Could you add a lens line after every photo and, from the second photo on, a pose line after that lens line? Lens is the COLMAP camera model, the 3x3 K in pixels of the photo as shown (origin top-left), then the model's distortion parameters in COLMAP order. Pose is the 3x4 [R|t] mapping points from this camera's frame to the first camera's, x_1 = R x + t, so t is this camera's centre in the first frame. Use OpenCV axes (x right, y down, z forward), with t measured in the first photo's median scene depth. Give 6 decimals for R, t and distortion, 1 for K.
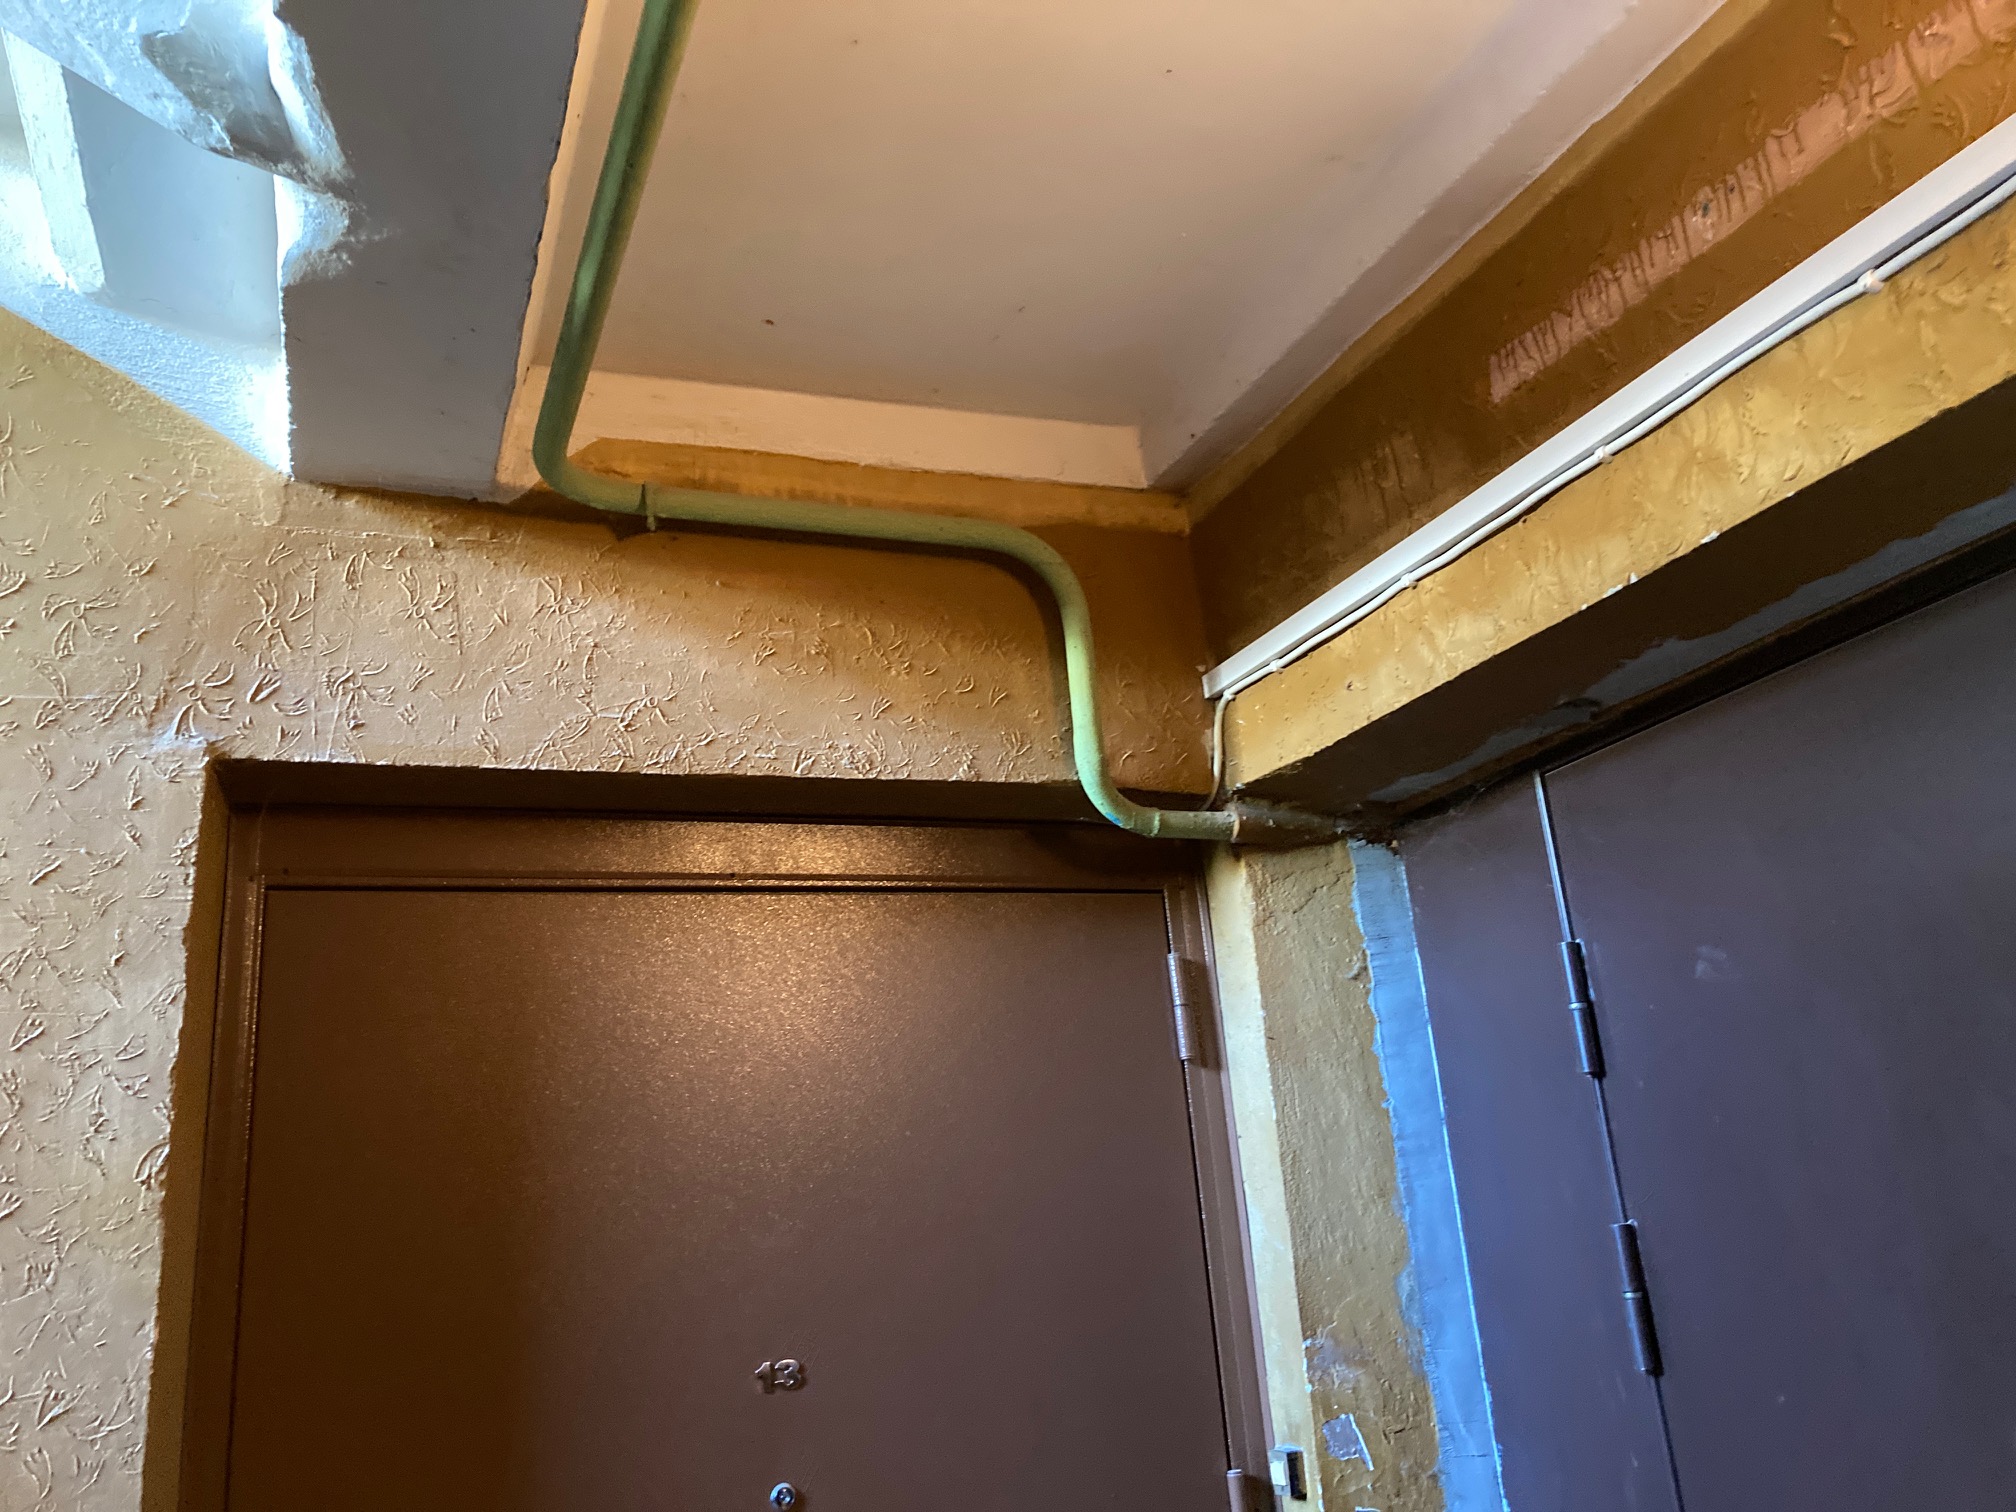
lens RADIAL K [[1684.1, 0, 1008.0], [0, 1684.1, 756.0], [0, 0, 1]] dist [-0.041454, 0.113353]
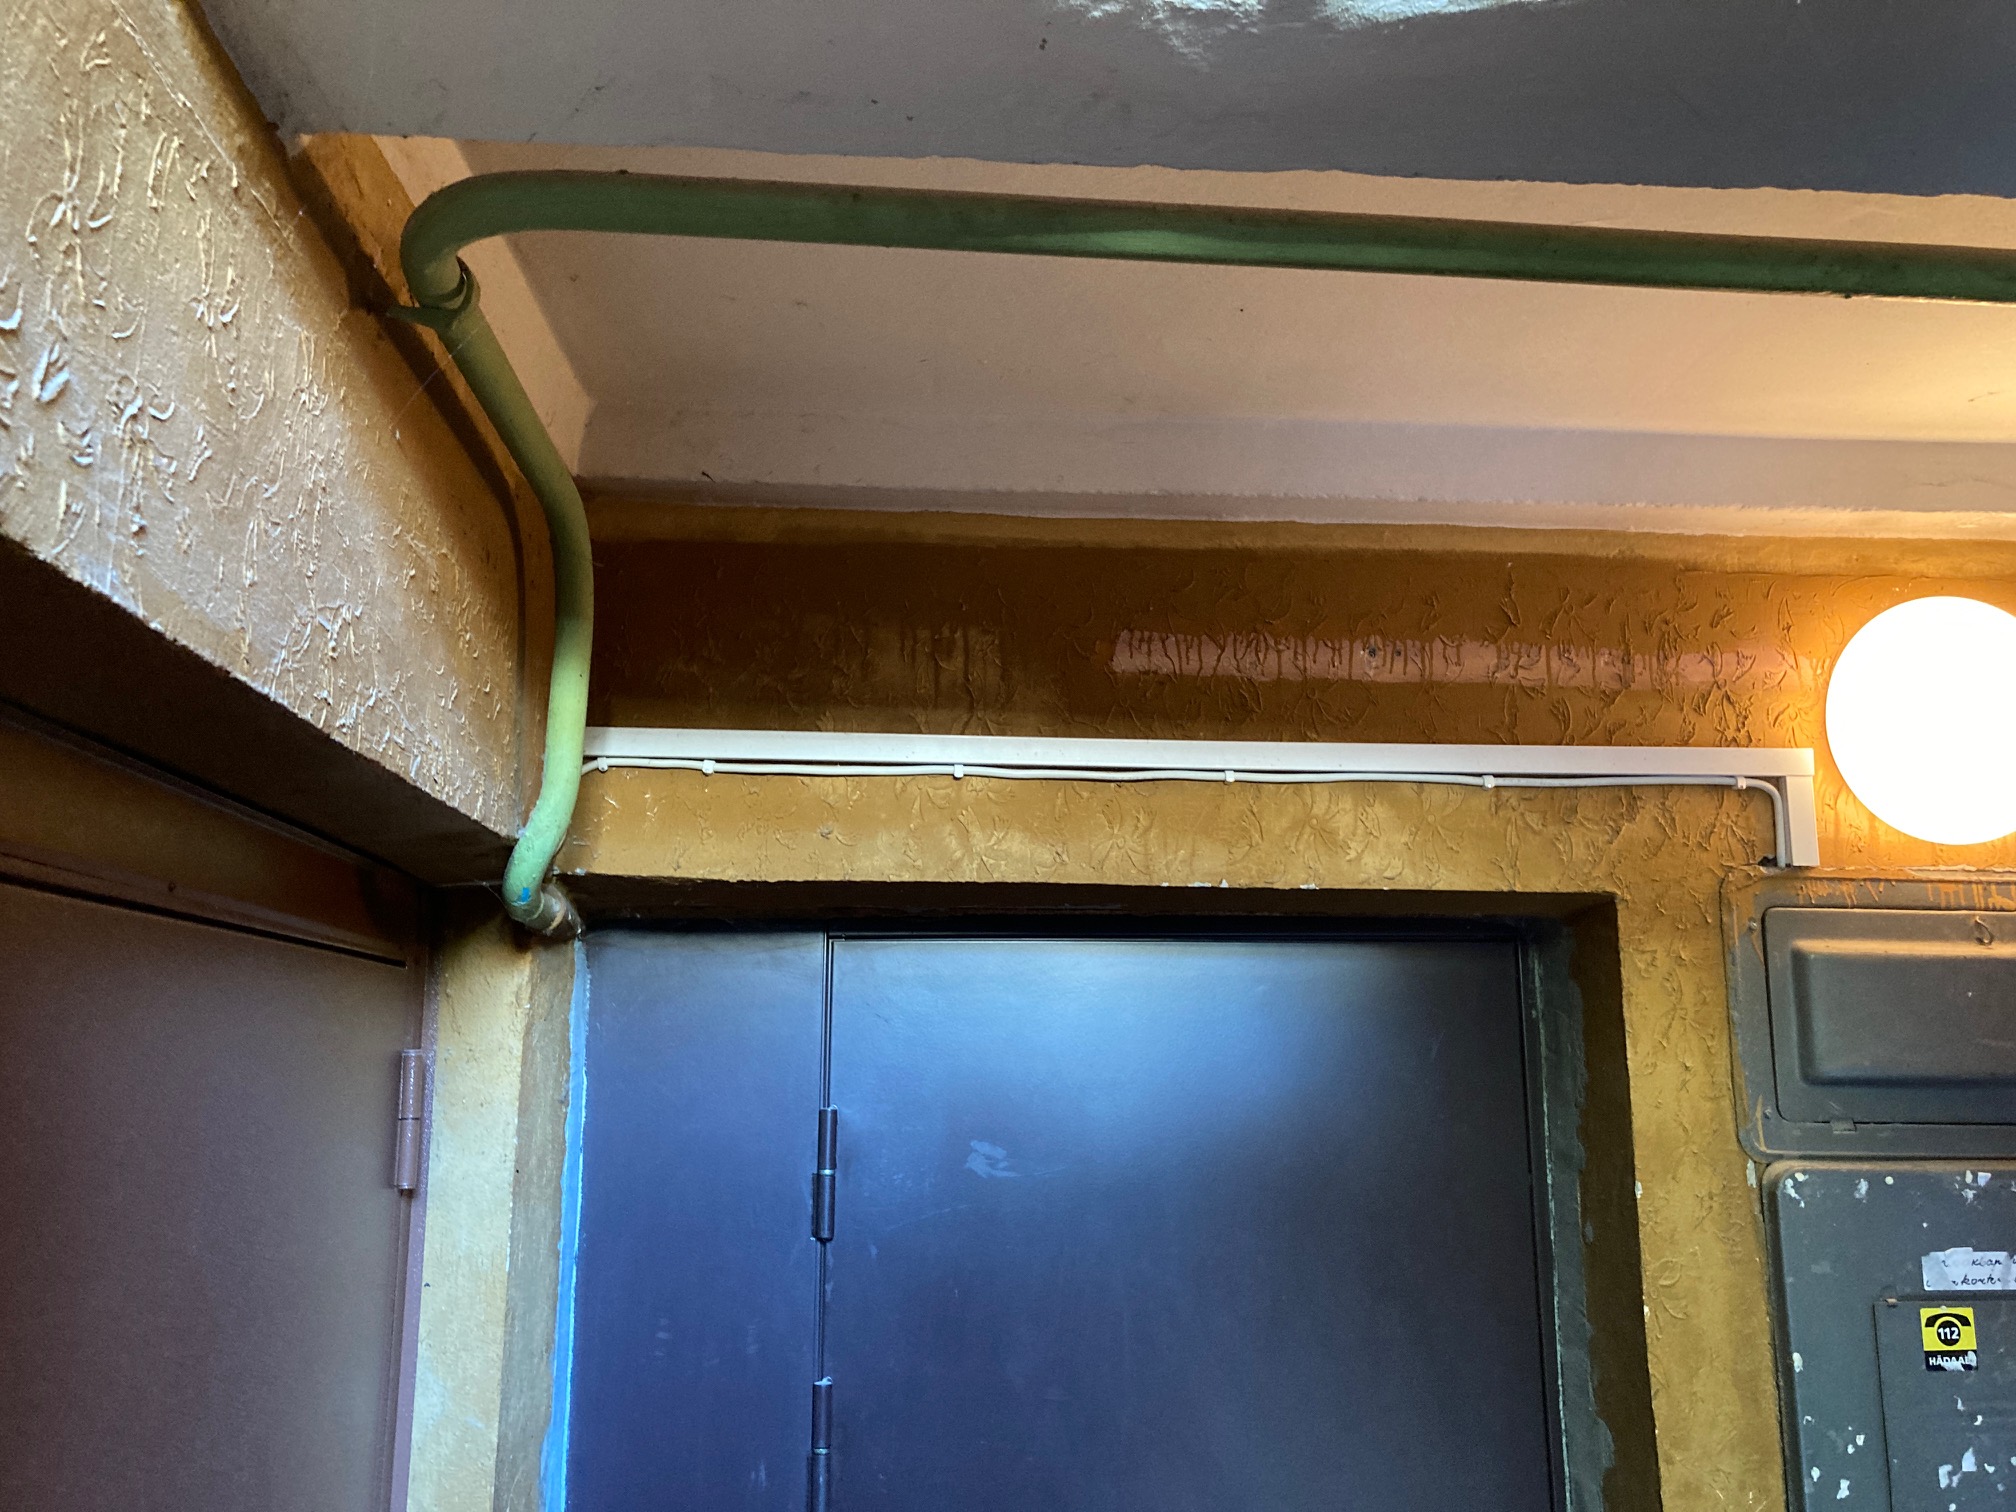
lens RADIAL K [[1665.8, 0, 1006.6], [0, 1665.8, 730.8], [0, 0, 1]] dist [0.174671, -0.225863]
pose [[0.310622, 0.266458, 0.912422, -0.796706], [-0.298476, 0.938696, -0.172519, 0.046267], [-0.902456, -0.218748, 0.371111, 0.684019]]
